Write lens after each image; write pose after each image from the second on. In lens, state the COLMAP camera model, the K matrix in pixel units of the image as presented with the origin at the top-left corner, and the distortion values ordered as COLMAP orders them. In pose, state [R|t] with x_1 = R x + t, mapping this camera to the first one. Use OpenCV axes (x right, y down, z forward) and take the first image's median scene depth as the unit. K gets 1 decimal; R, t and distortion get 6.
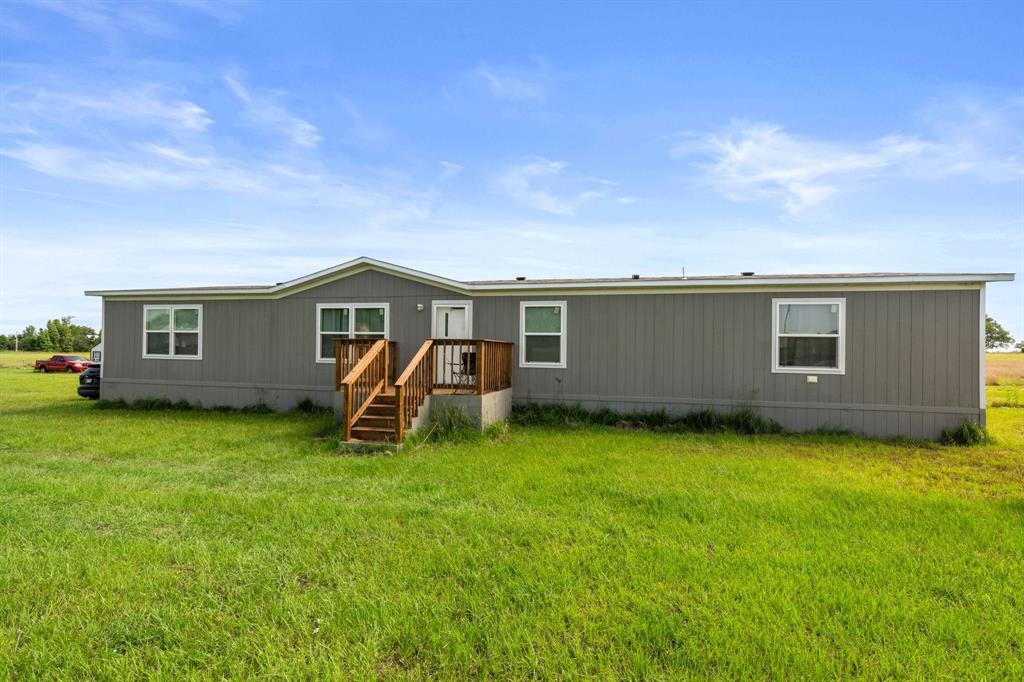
lens RADIAL K [[466.6, 0, 513.9], [0, 466.6, 345.9], [0, 0, 1]] dist [-0.016559, -0.000374]
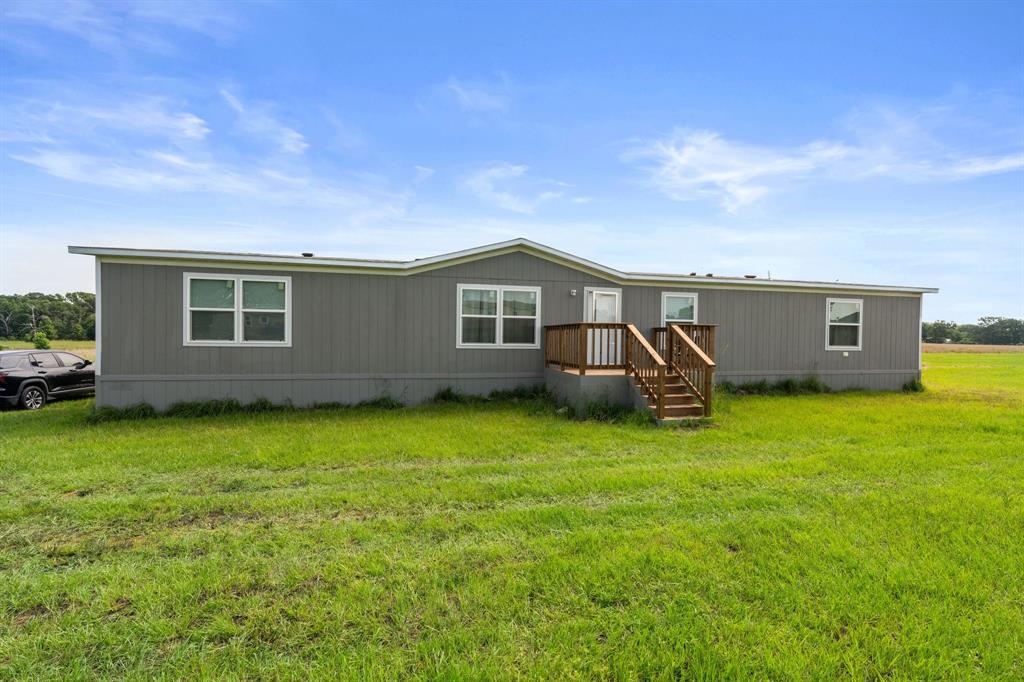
lens RADIAL K [[466.6, 0, 515.7], [0, 466.6, 335.2], [0, 0, 1]] dist [-0.016559, -0.000374]
pose [[0.893618, -0.001433, 0.448826, -0.779473], [-0.004157, 0.999926, 0.011470, -0.000496], [-0.448809, -0.012115, 0.893546, 0.133444]]
